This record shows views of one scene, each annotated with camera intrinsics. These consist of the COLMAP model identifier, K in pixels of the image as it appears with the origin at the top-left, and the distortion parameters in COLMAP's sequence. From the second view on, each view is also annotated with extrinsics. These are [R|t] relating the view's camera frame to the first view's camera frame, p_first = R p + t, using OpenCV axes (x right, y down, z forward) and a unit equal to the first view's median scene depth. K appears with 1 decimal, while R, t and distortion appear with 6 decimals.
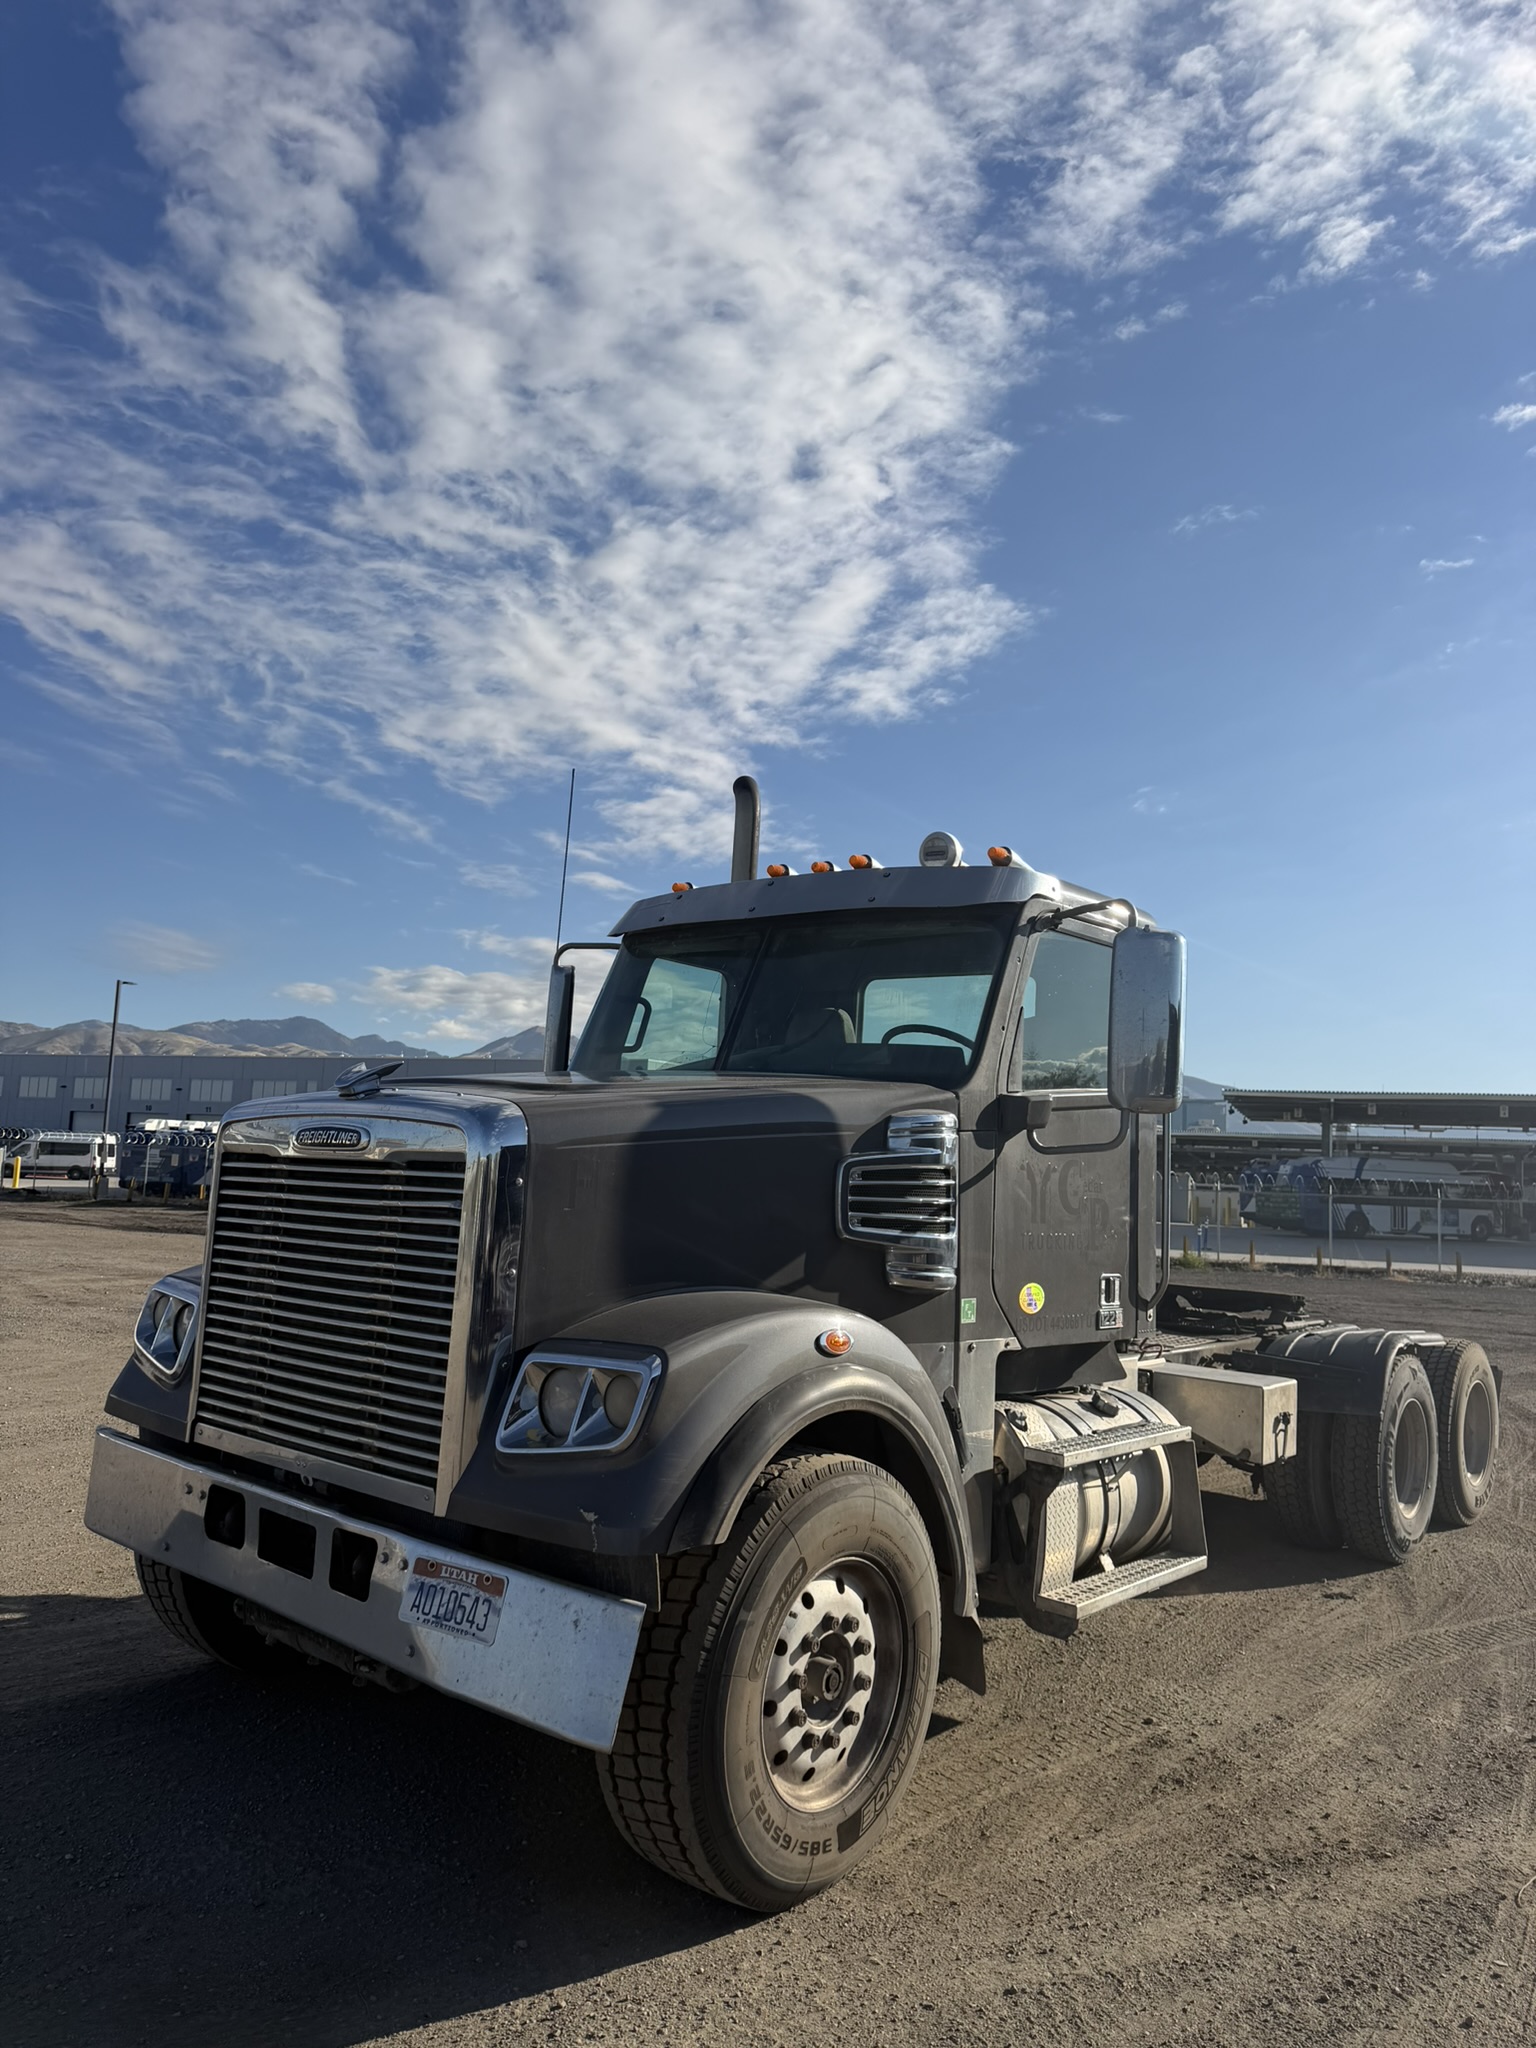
lens RADIAL K [[1426.3, 0, 725.5], [0, 1426.3, 1018.0], [0, 0, 1]] dist [0.002478, 0.000341]
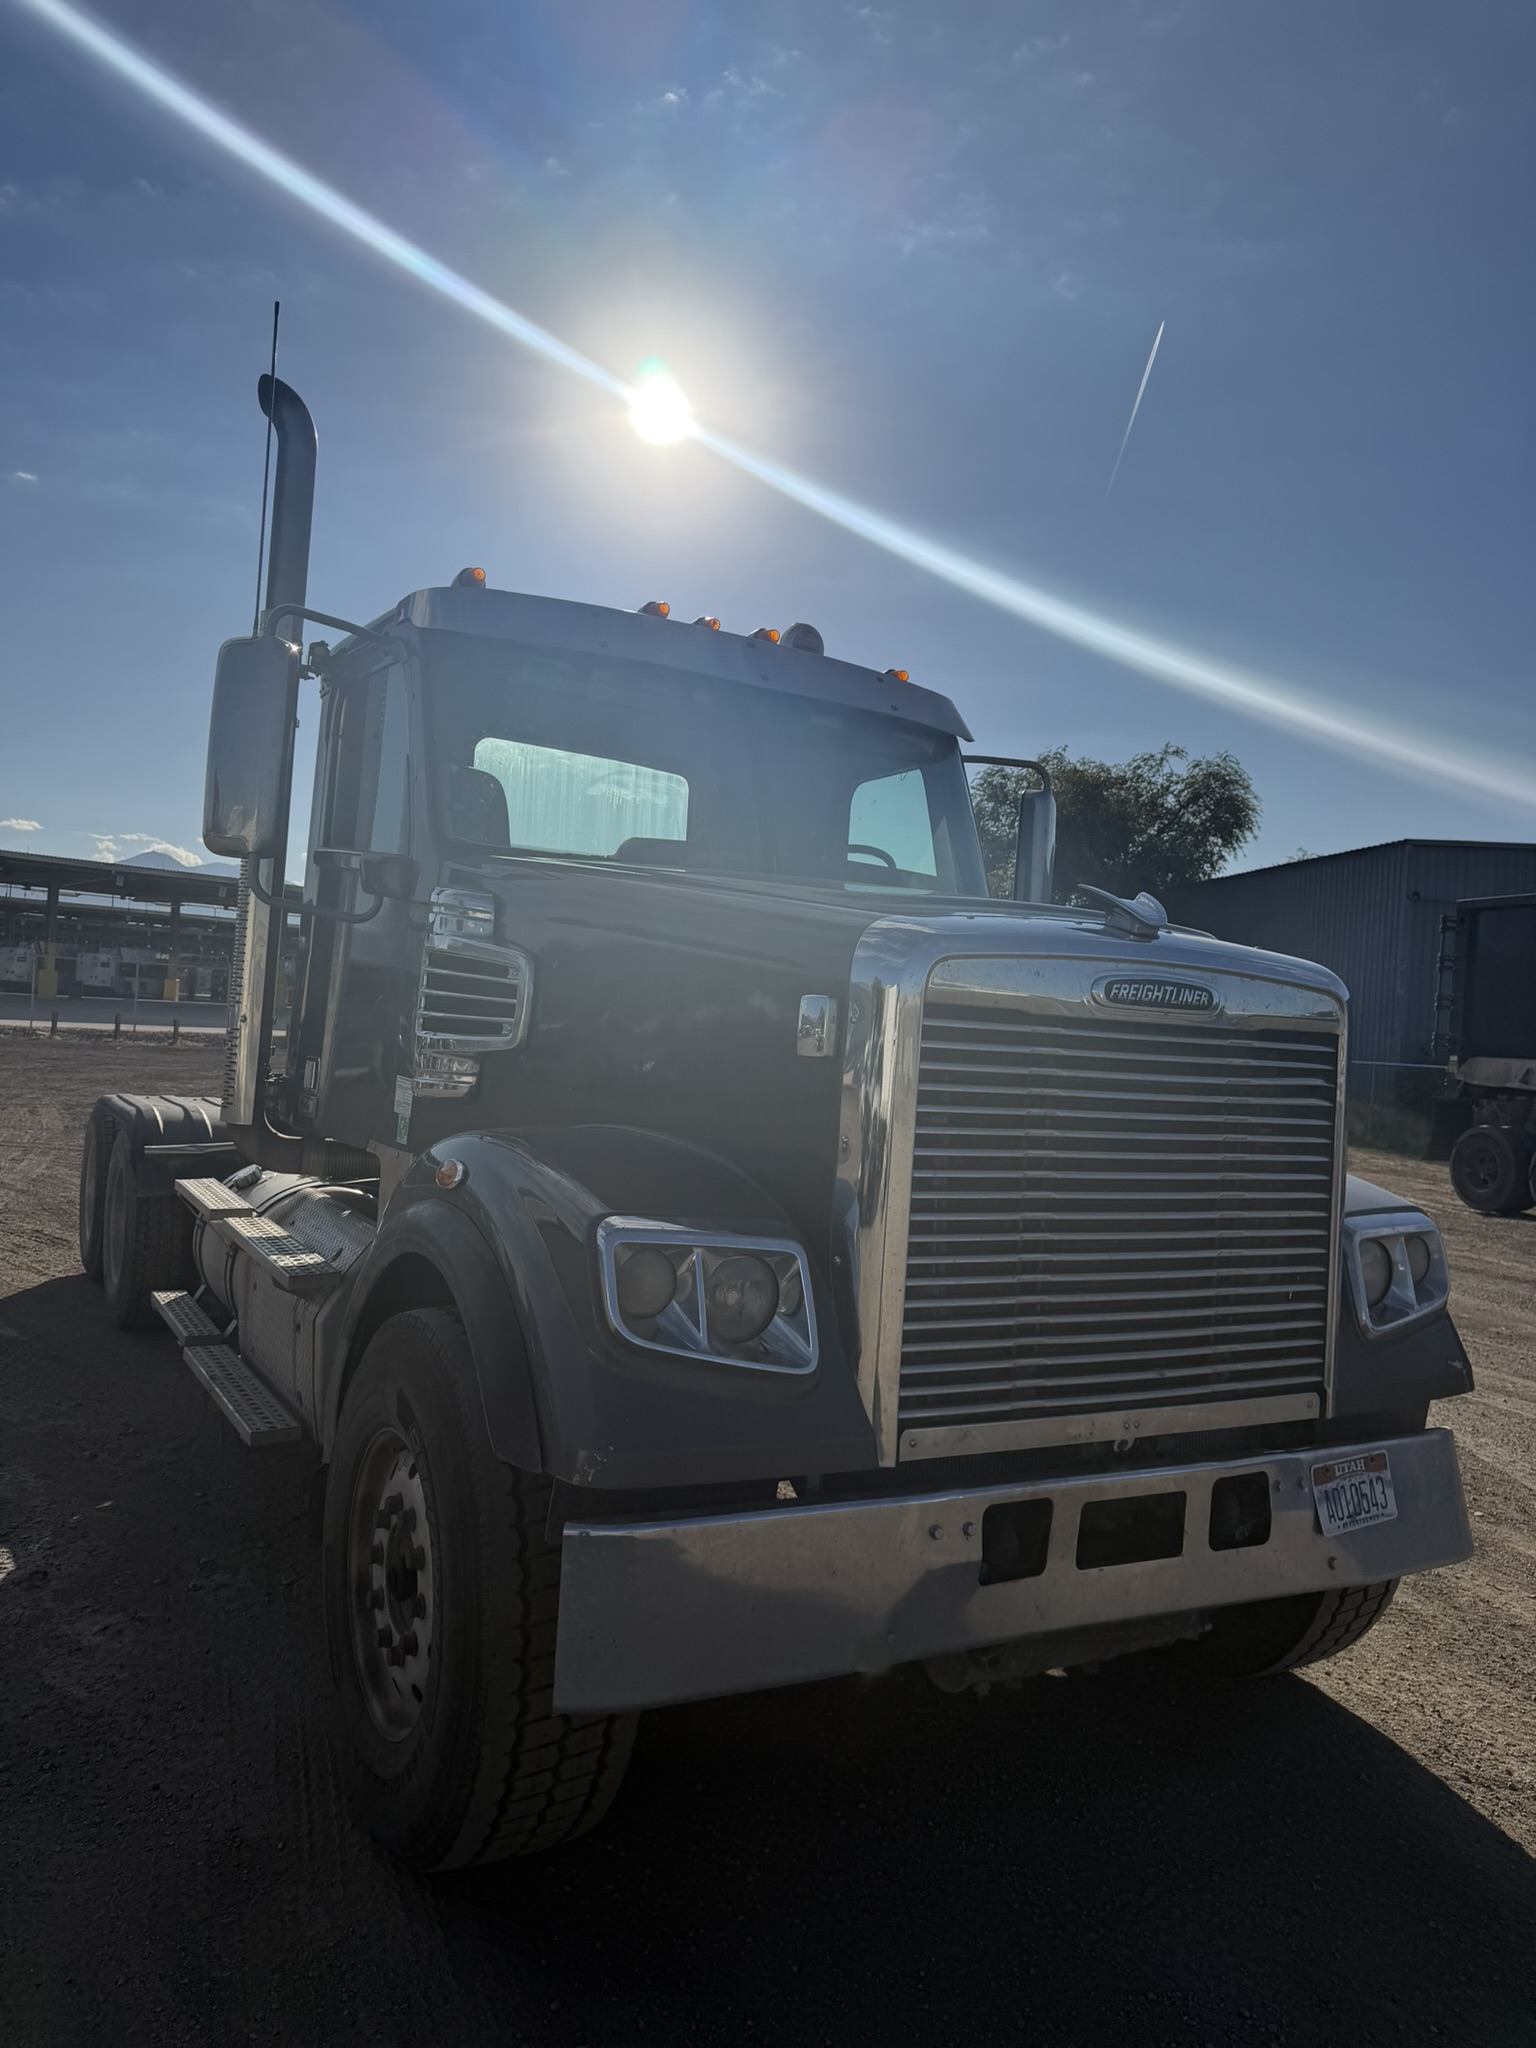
lens RADIAL K [[1445.0, 0, 768.0], [0, 1445.0, 1024.0], [0, 0, 1]] dist [0.054719, -0.075982]
pose [[0.322283, -0.014252, 0.946536, -1.015620], [-0.158109, 0.985031, 0.068665, 0.076207], [-0.933346, -0.171786, 0.315206, 0.912609]]
